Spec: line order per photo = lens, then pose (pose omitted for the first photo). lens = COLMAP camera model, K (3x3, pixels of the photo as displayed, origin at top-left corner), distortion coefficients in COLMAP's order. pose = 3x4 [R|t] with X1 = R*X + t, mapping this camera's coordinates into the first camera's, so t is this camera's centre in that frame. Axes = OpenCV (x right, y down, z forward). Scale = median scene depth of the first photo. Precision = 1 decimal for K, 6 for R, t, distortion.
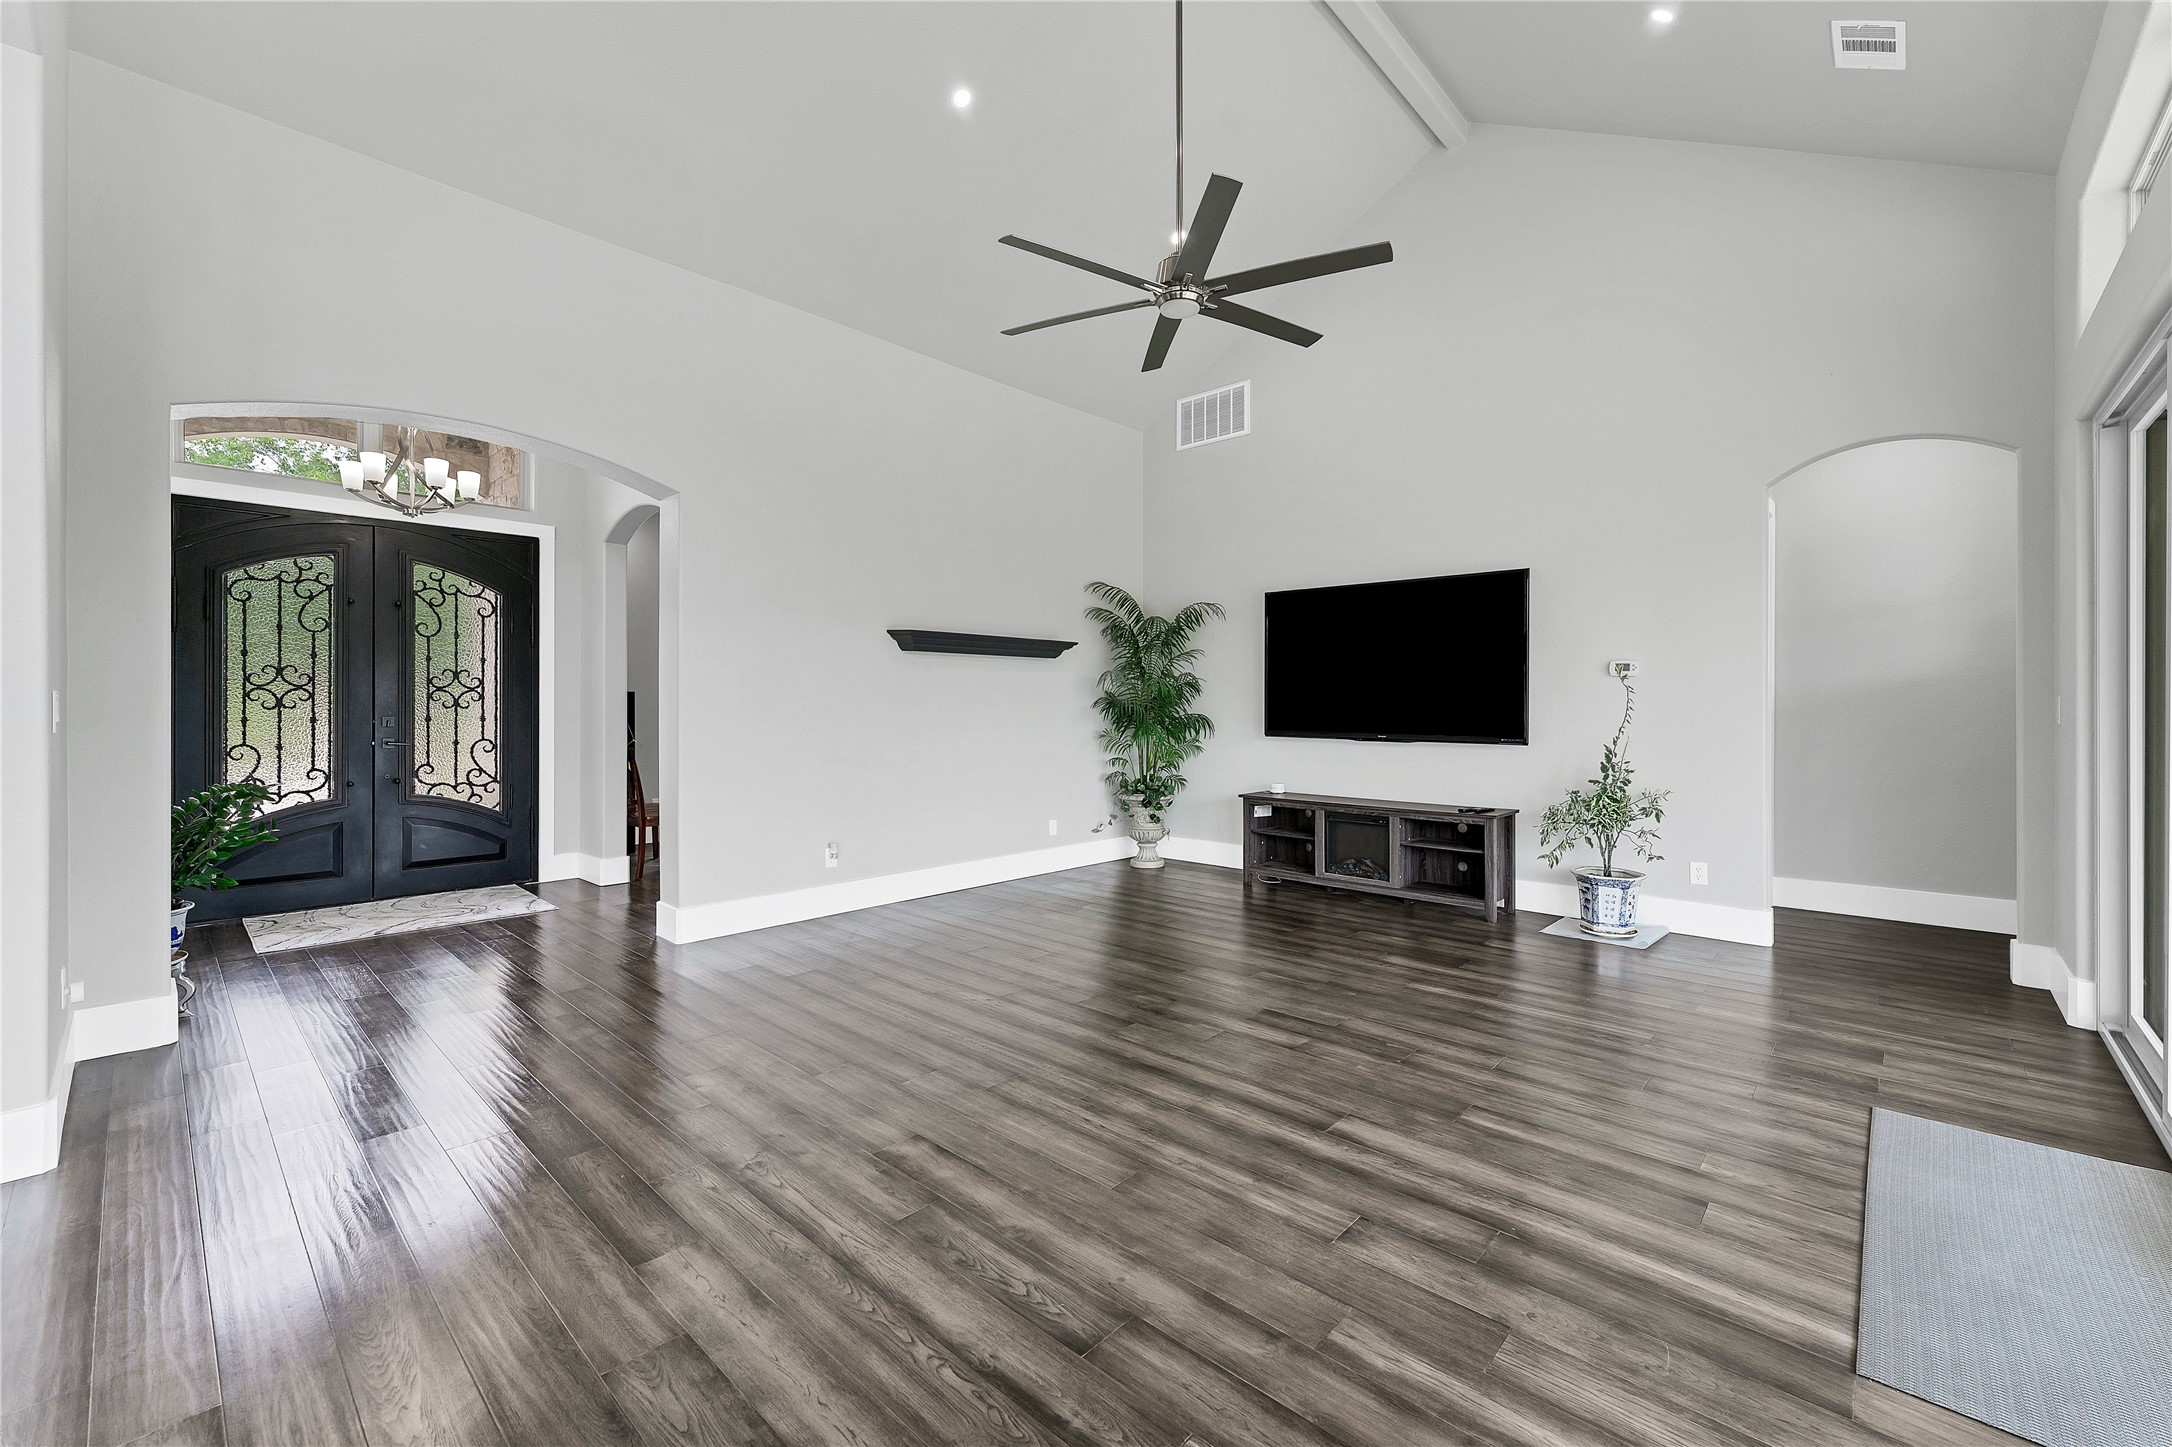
lens RADIAL K [[879.8, 0, 1087.6], [0, 879.8, 712.6], [0, 0, 1]] dist [-0.000356, -0.000216]
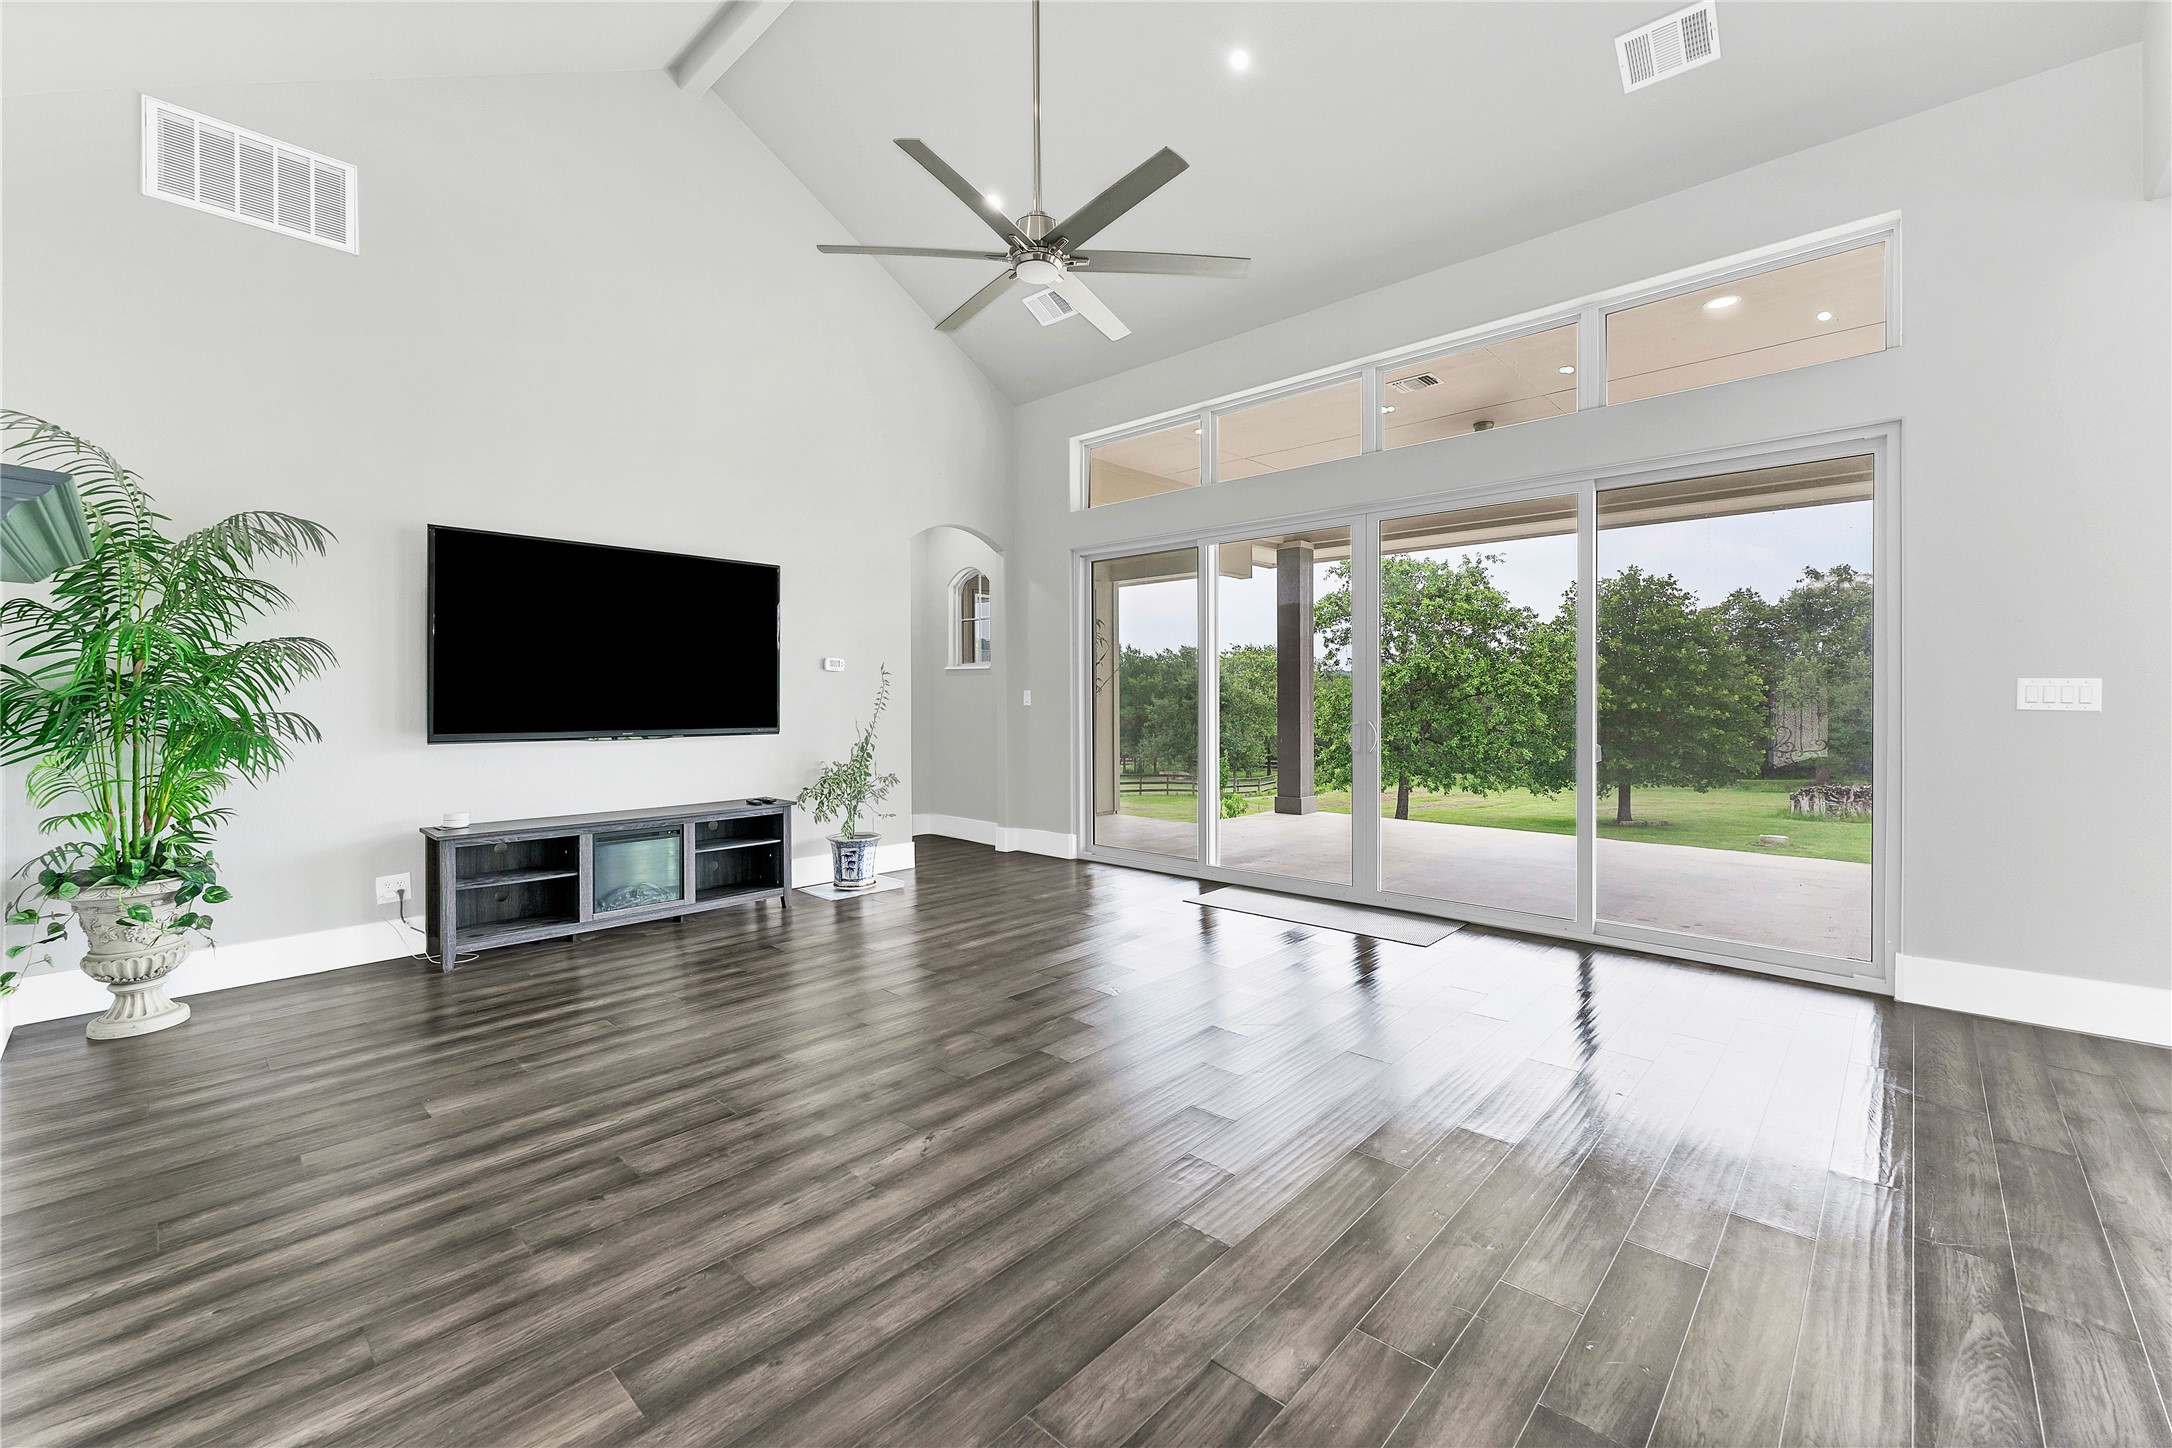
lens RADIAL K [[879.8, 0, 1089.2], [0, 879.8, 702.4], [0, 0, 1]] dist [-0.000356, -0.000216]
pose [[0.007027, -0.008470, 0.999939, -0.527954], [0.009575, 0.999919, 0.008402, -0.005599], [-0.999929, 0.009516, 0.007108, 0.591551]]
